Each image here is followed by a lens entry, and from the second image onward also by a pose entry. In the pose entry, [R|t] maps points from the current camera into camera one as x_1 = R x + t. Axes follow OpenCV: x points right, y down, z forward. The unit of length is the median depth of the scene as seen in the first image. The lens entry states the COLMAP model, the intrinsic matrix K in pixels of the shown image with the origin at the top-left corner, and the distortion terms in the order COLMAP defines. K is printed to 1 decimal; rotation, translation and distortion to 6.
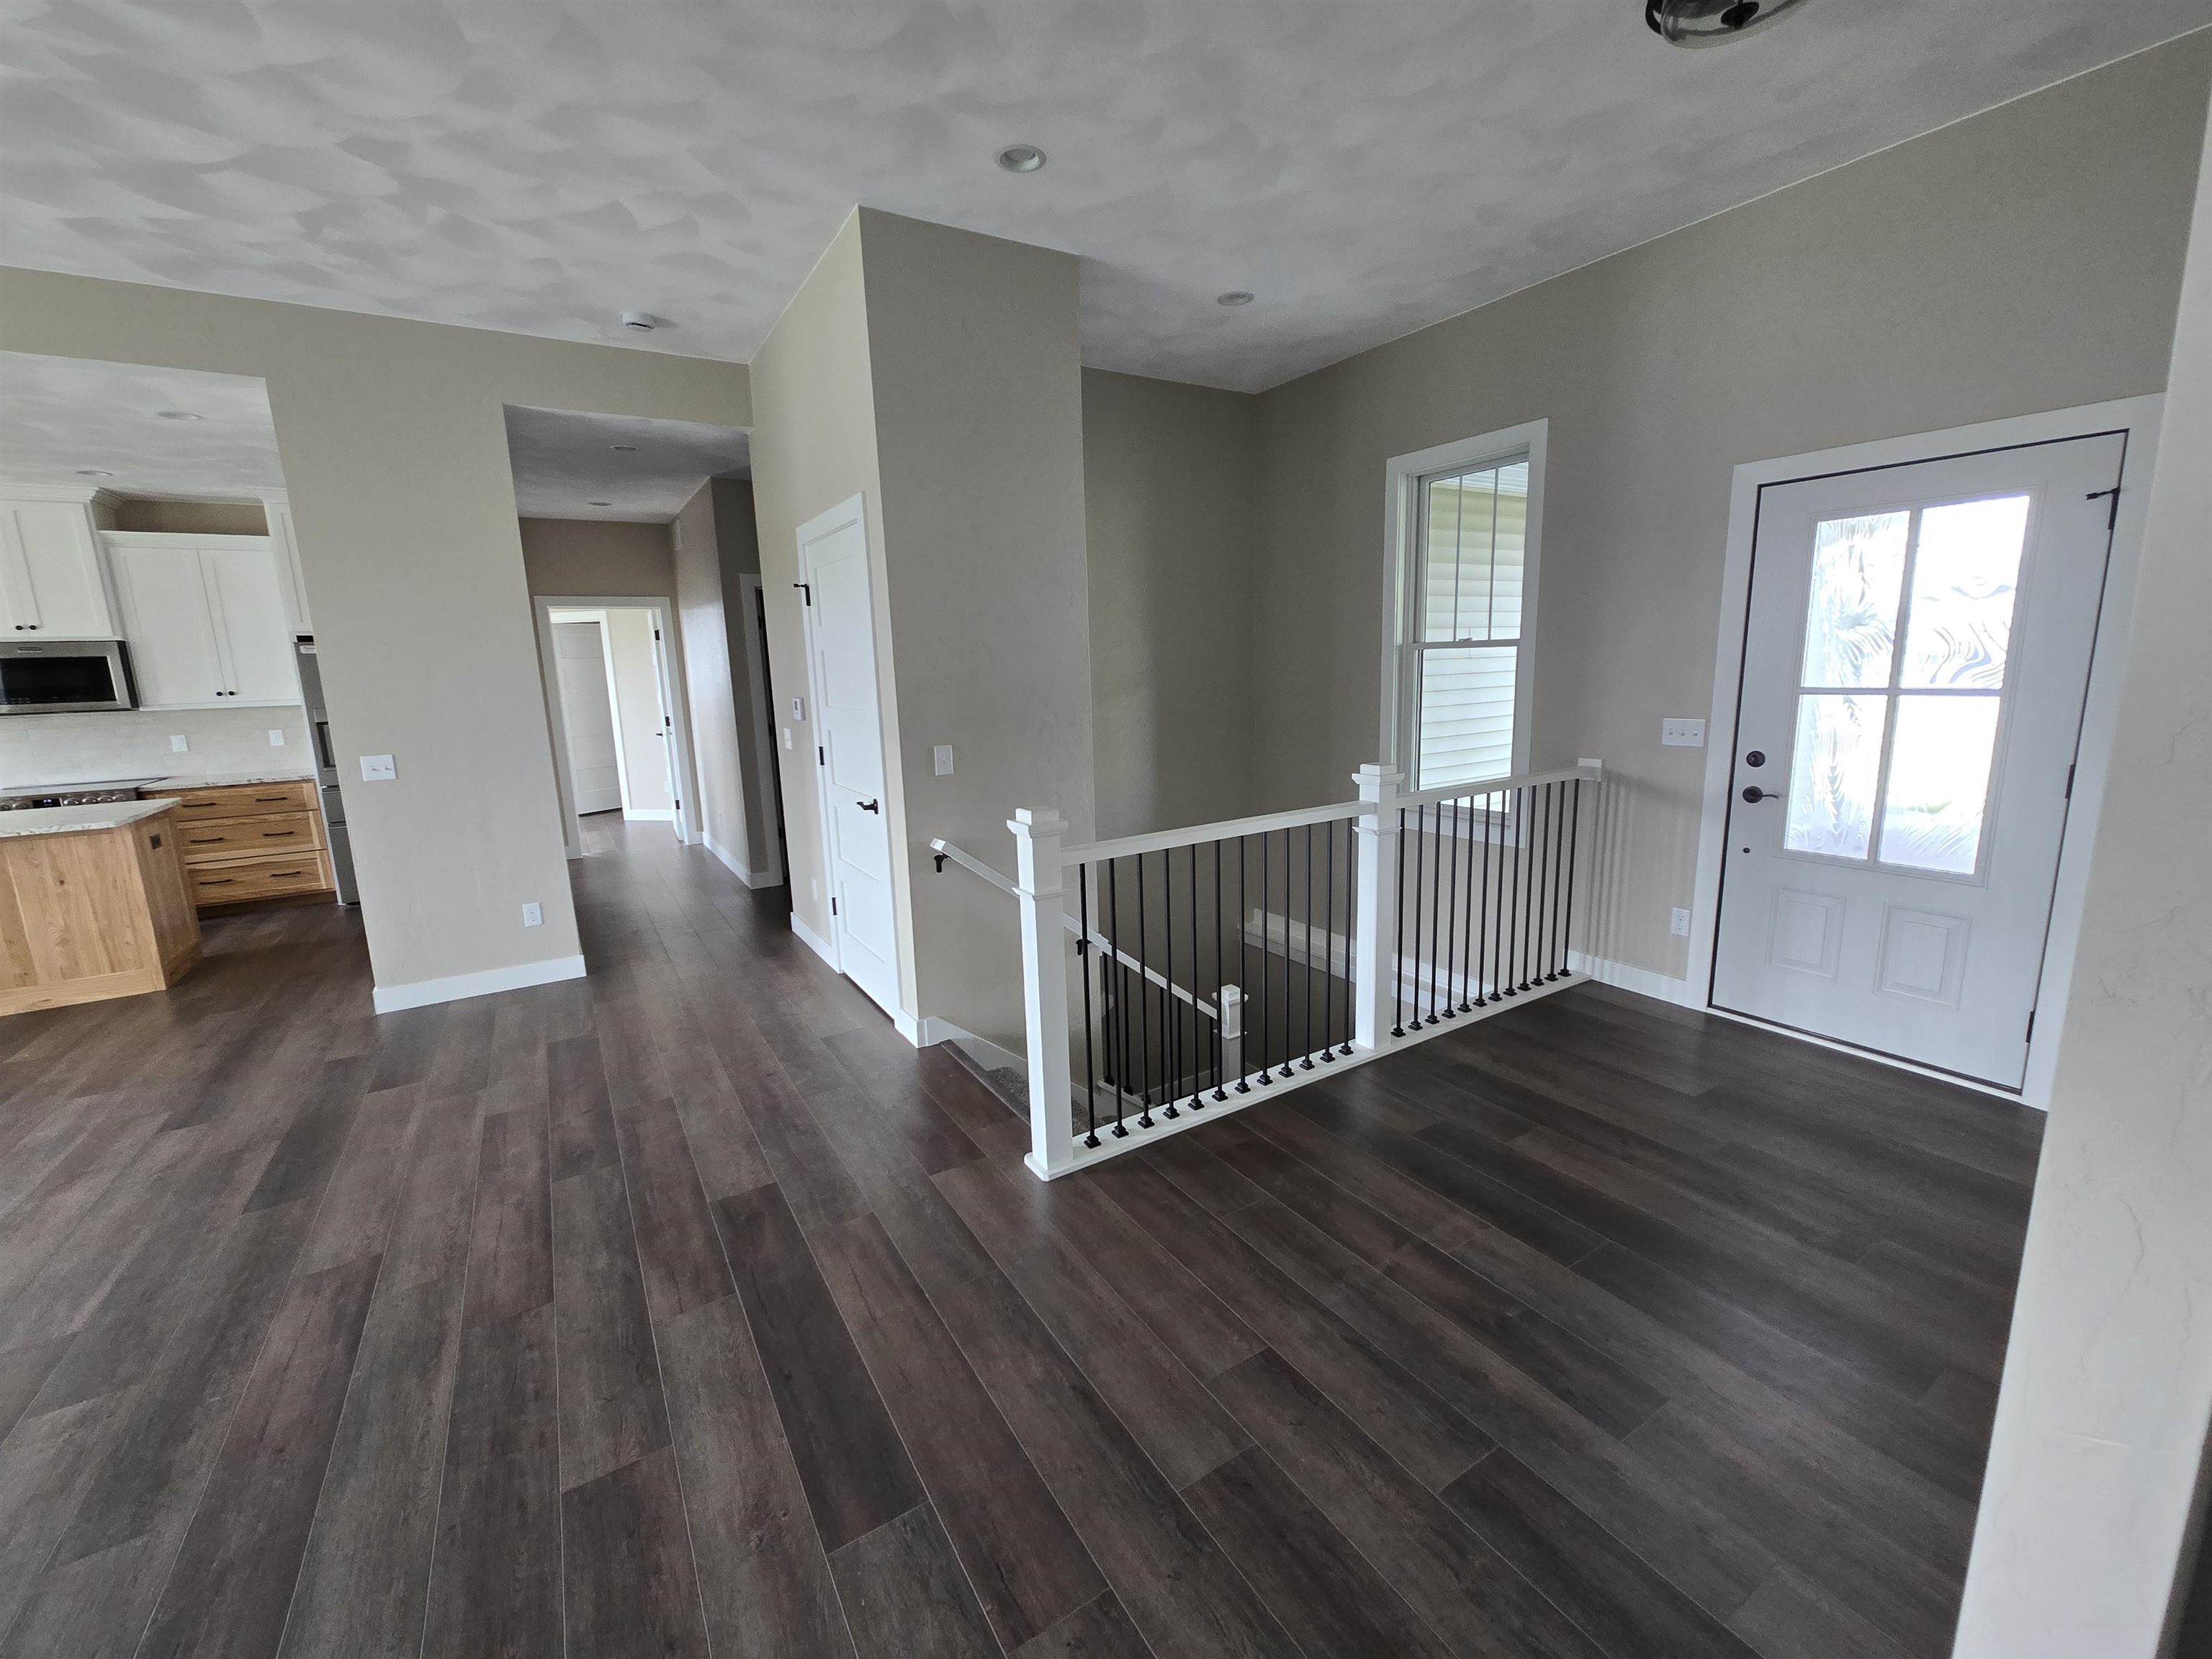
lens RADIAL K [[900.1, 0, 1097.5], [0, 900.1, 820.3], [0, 0, 1]] dist [-0.001349, 0.001186]
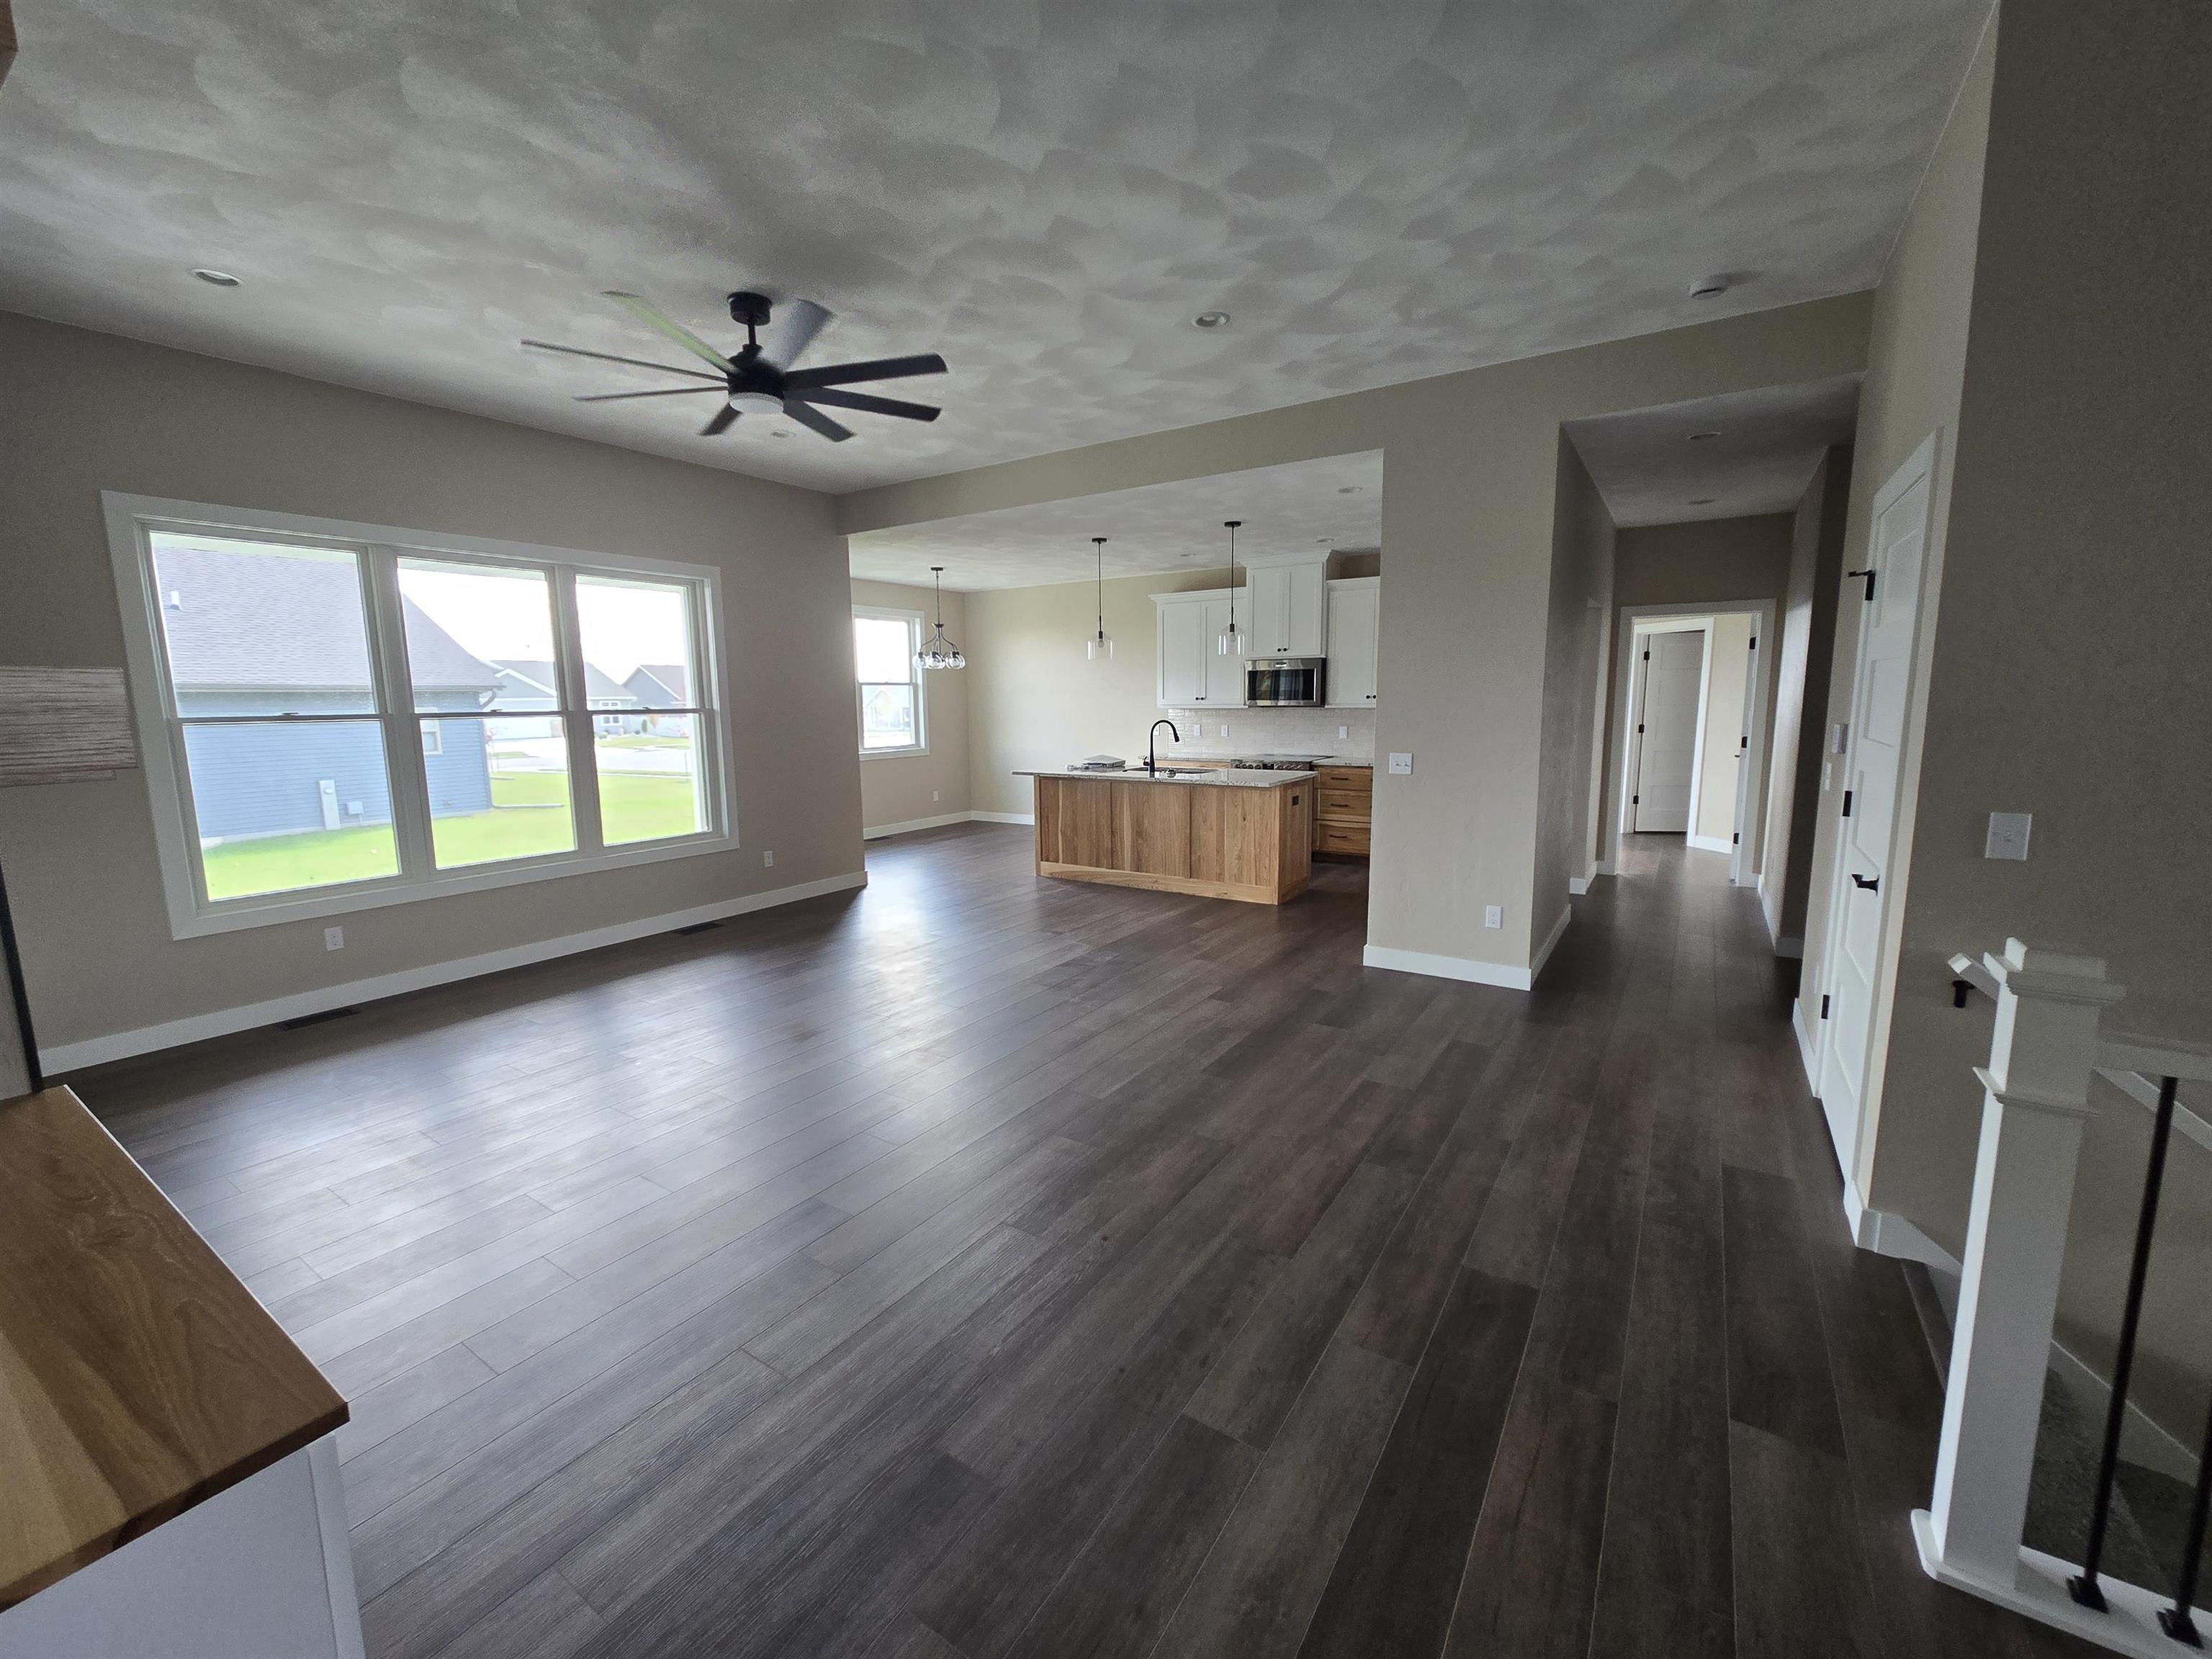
lens RADIAL K [[900.1, 0, 1096.5], [0, 900.1, 823.8], [0, 0, 1]] dist [-0.001349, 0.001186]
pose [[0.414136, 0.154180, -0.897062, 0.128086], [-0.160698, 0.982453, 0.094669, -0.033756], [0.895917, 0.104950, 0.431646, 0.167600]]
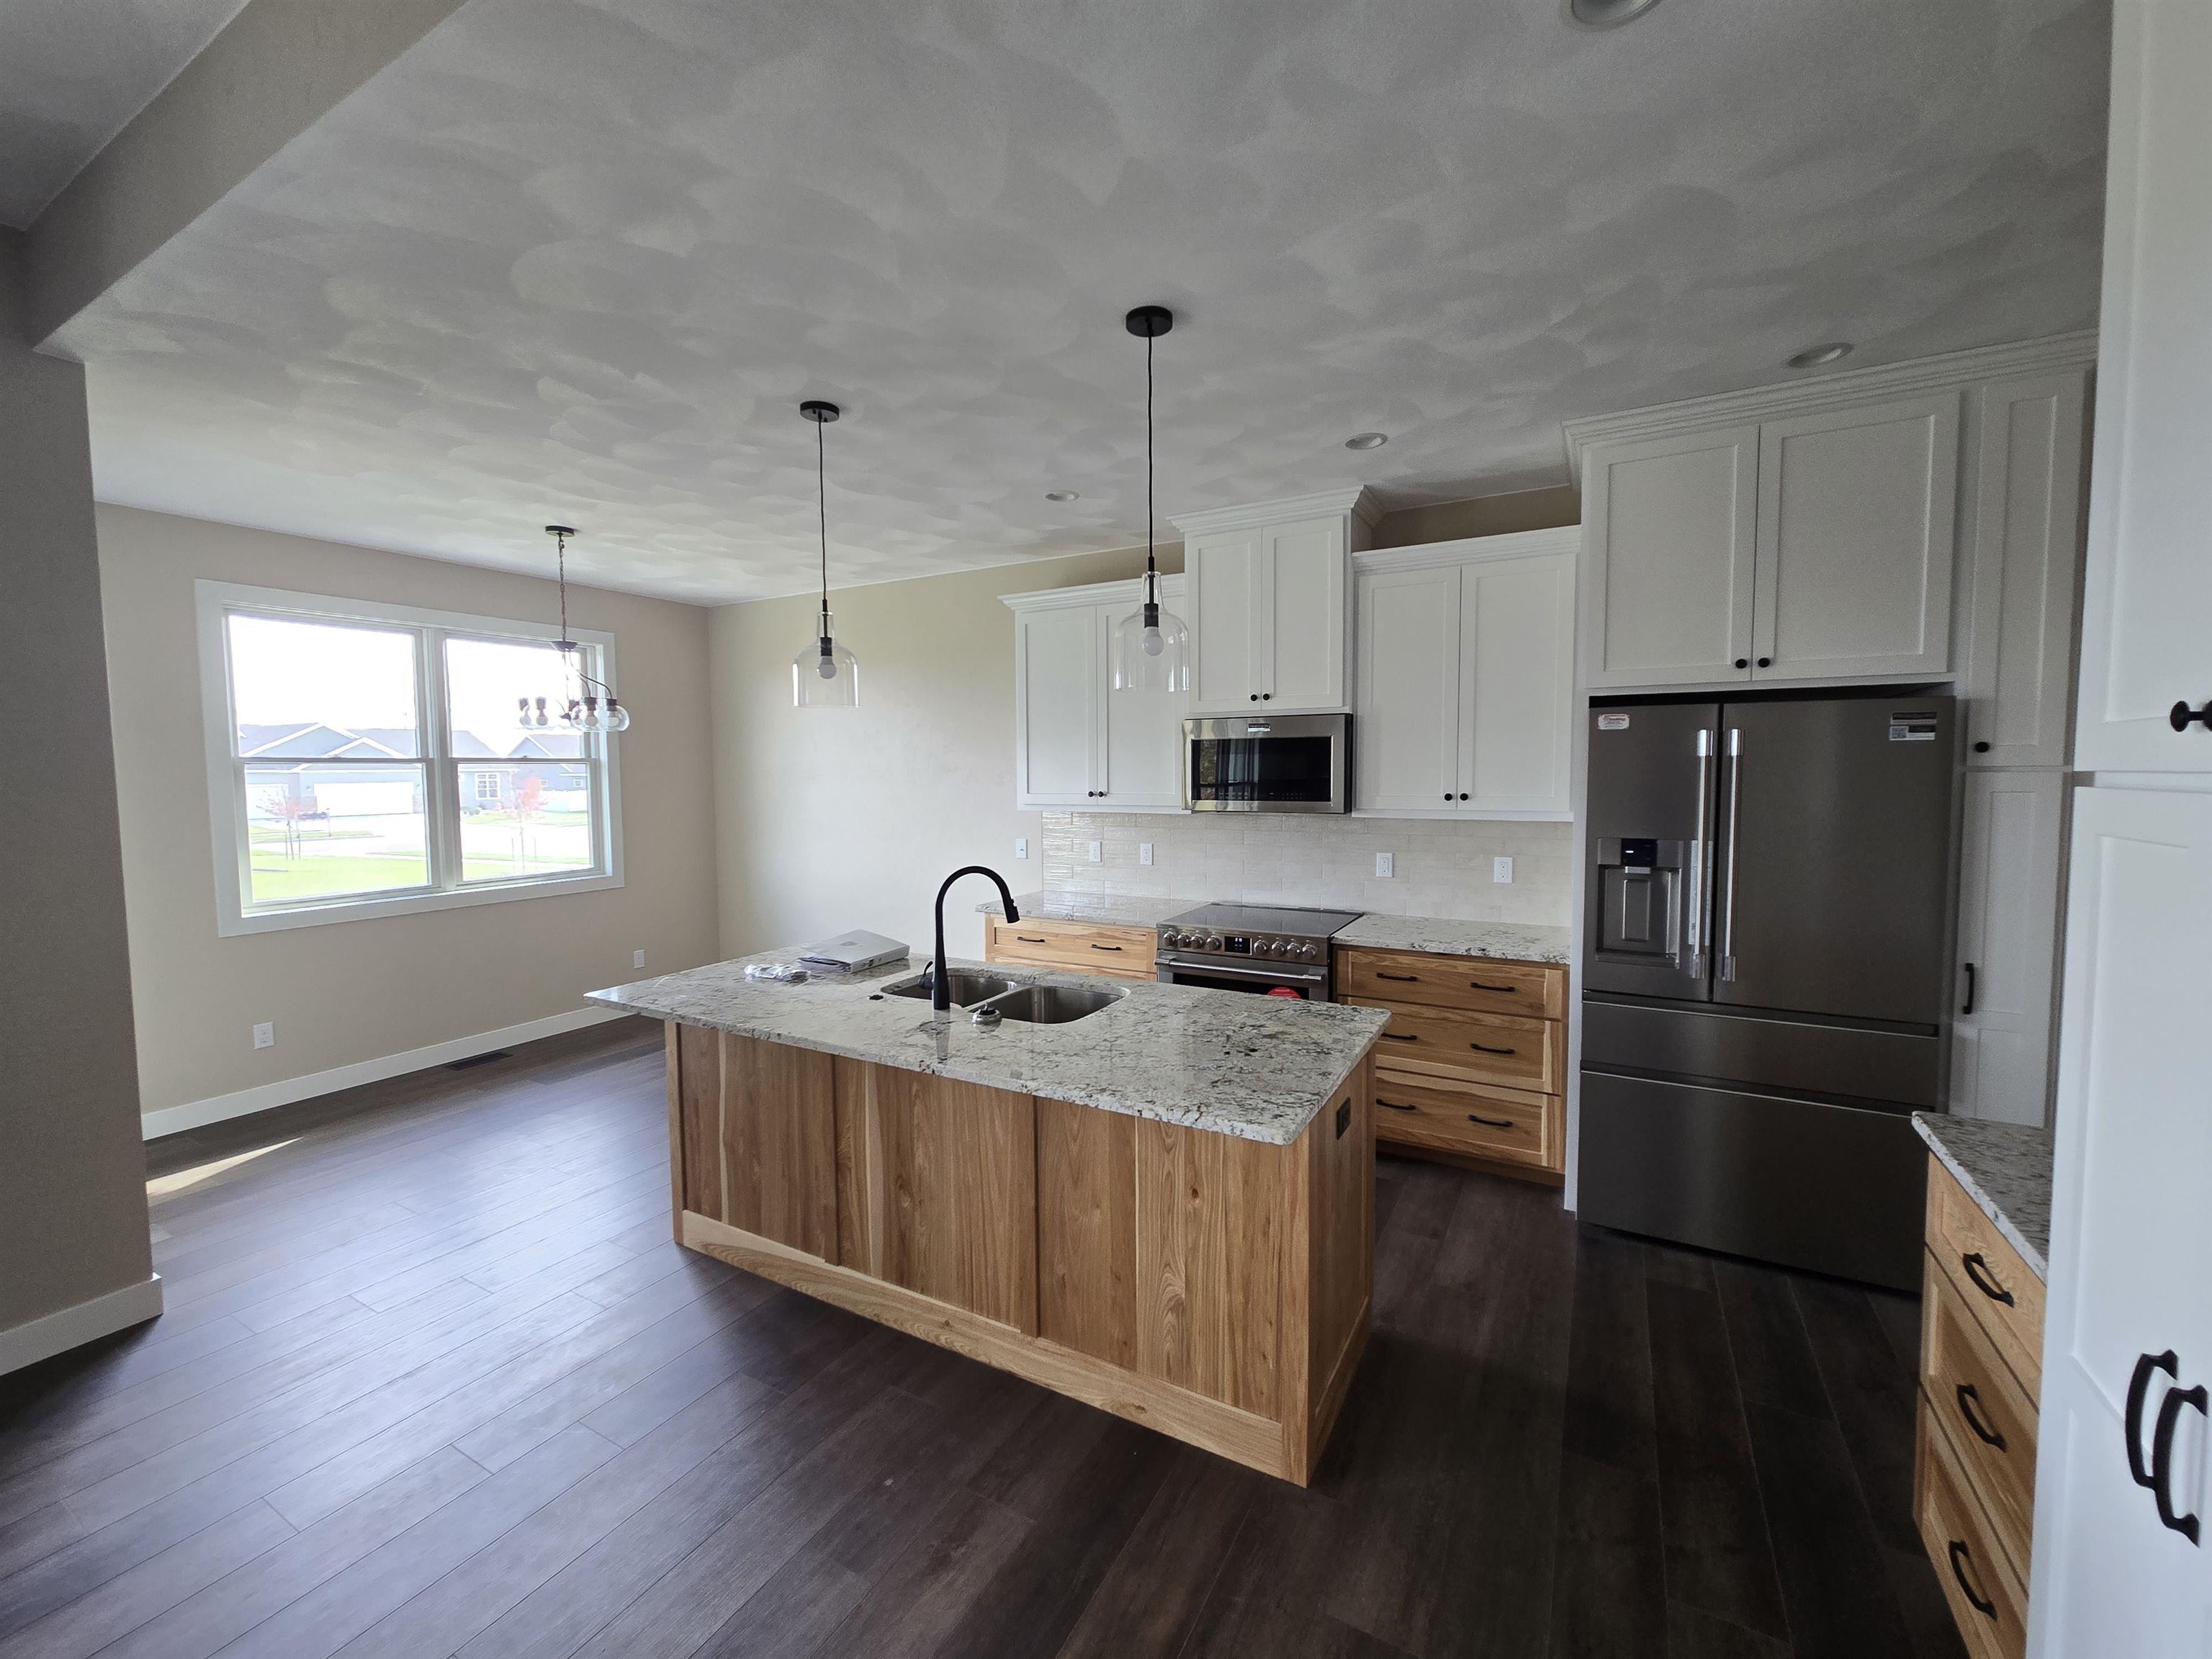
lens RADIAL K [[900.1, 0, 1108.4], [0, 900.1, 826.6], [0, 0, 1]] dist [-0.001349, 0.001186]
pose [[0.488896, 0.085904, -0.868102, -1.002526], [-0.161614, 0.986832, 0.006635, -0.157527], [0.857241, 0.137054, 0.496341, 0.902044]]
